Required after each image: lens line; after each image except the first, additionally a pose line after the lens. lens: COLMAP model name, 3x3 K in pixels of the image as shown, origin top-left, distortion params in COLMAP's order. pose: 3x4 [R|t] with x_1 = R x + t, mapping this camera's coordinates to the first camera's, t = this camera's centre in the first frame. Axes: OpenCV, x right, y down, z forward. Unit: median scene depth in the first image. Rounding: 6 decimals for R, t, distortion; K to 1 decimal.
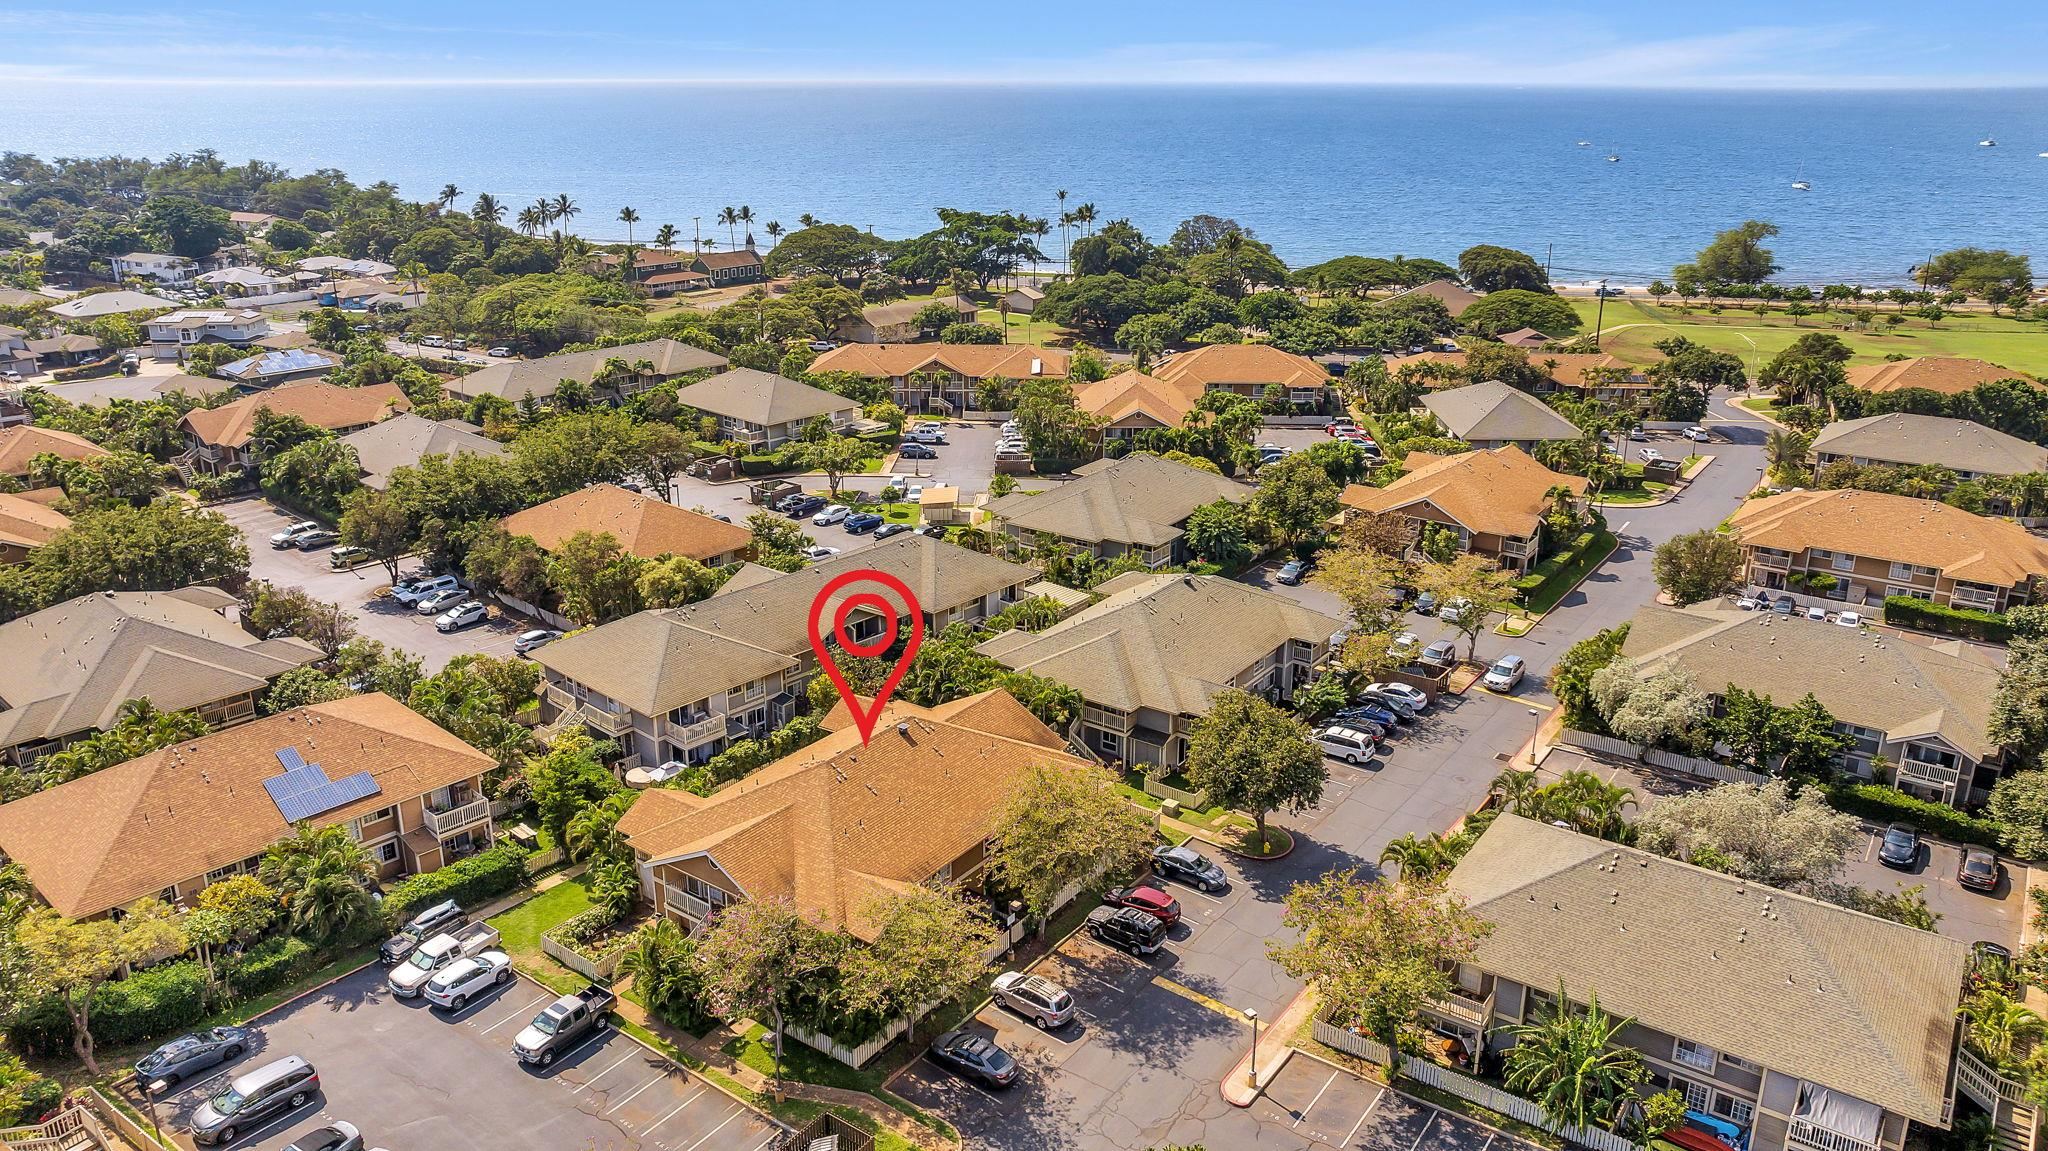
lens RADIAL K [[1442.6, 0, 1024.0], [0, 1442.6, 575.5], [0, 0, 1]] dist [-0.017405, 0.005132]
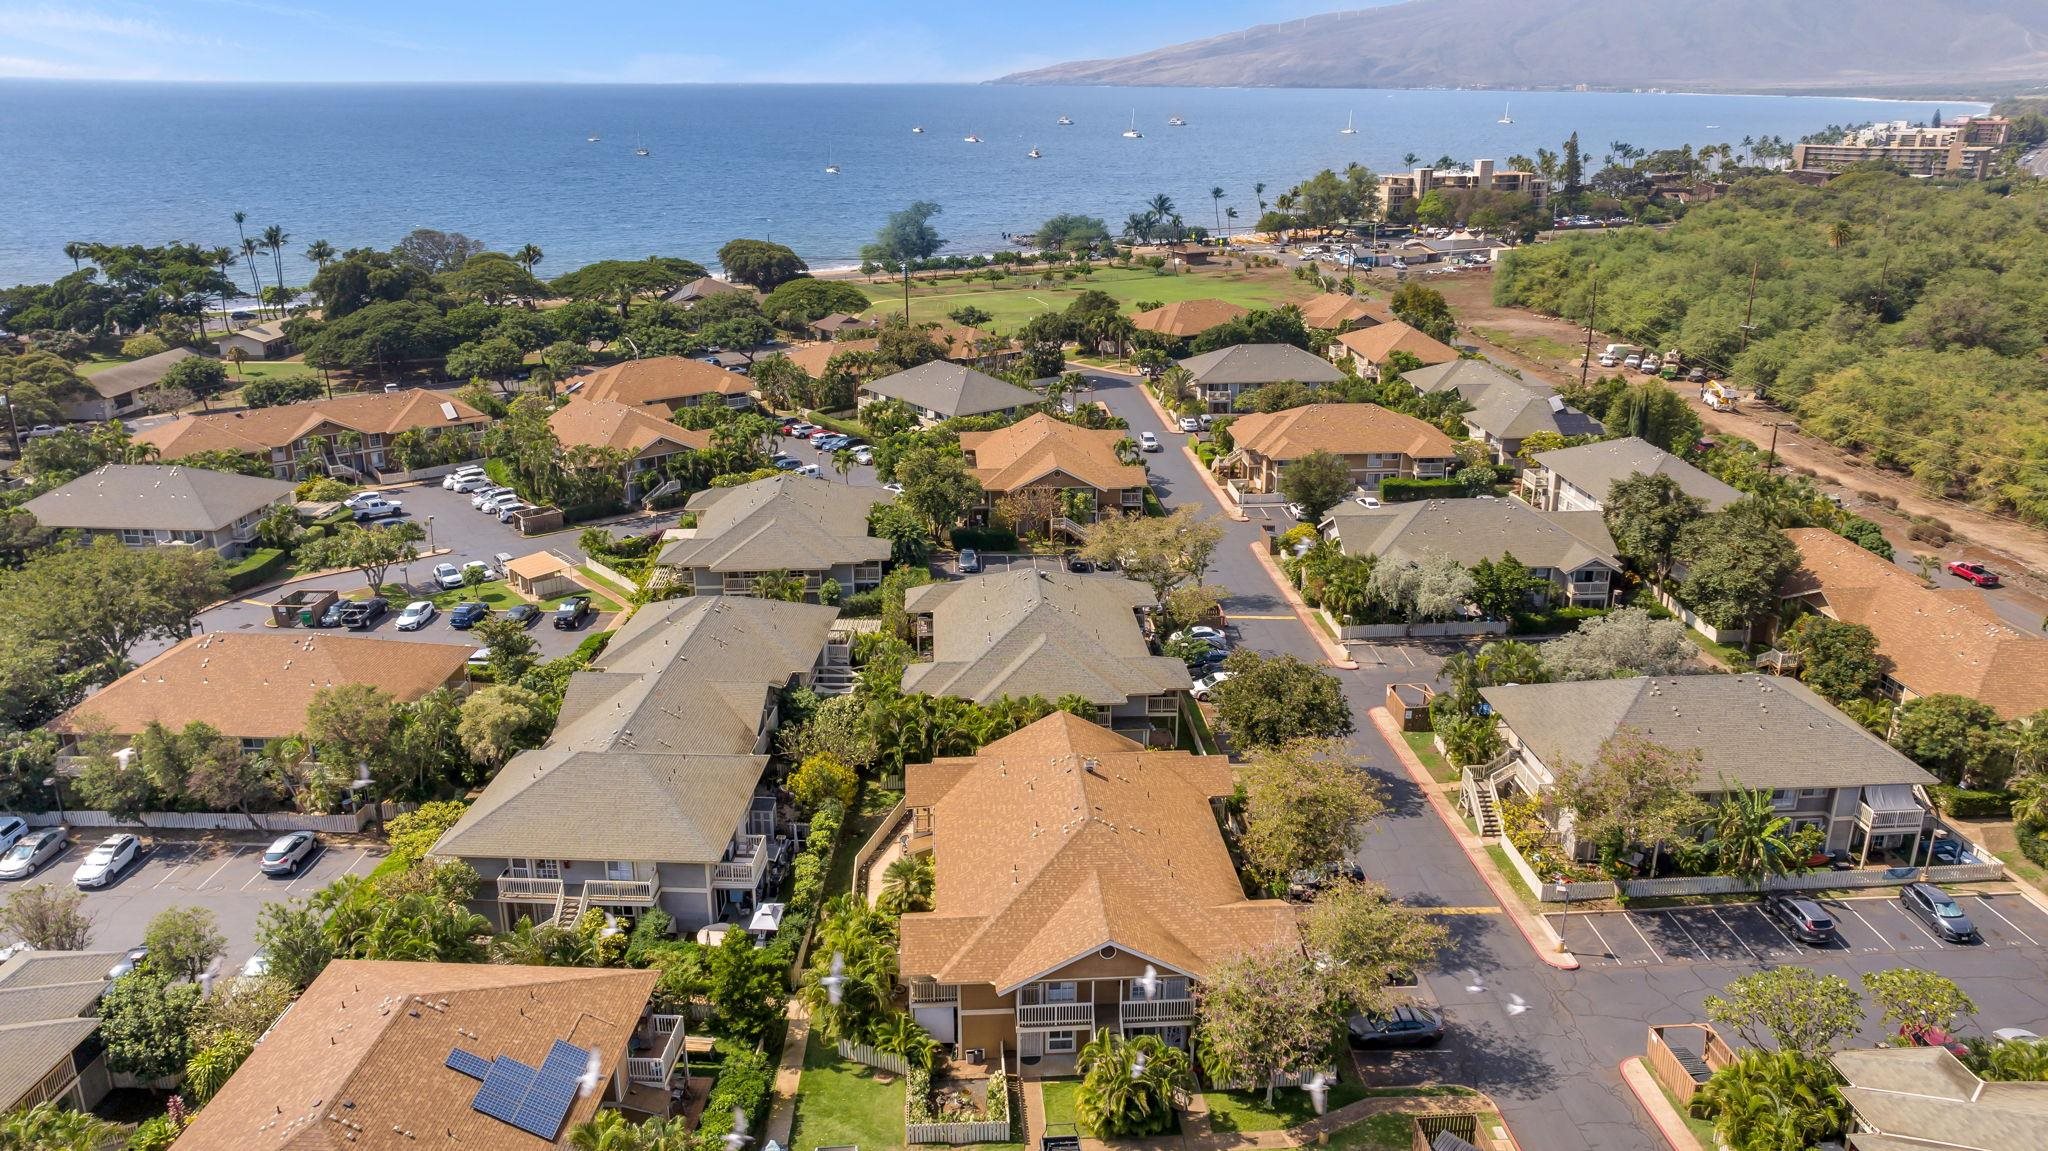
lens RADIAL K [[1442.6, 0, 1024.0], [0, 1442.6, 575.5], [0, 0, 1]] dist [-0.017405, 0.005132]
pose [[0.765382, -0.210079, 0.608324, -0.205792], [0.209236, 0.975100, 0.073484, -0.029500], [-0.608614, 0.071040, 0.790280, 0.082185]]
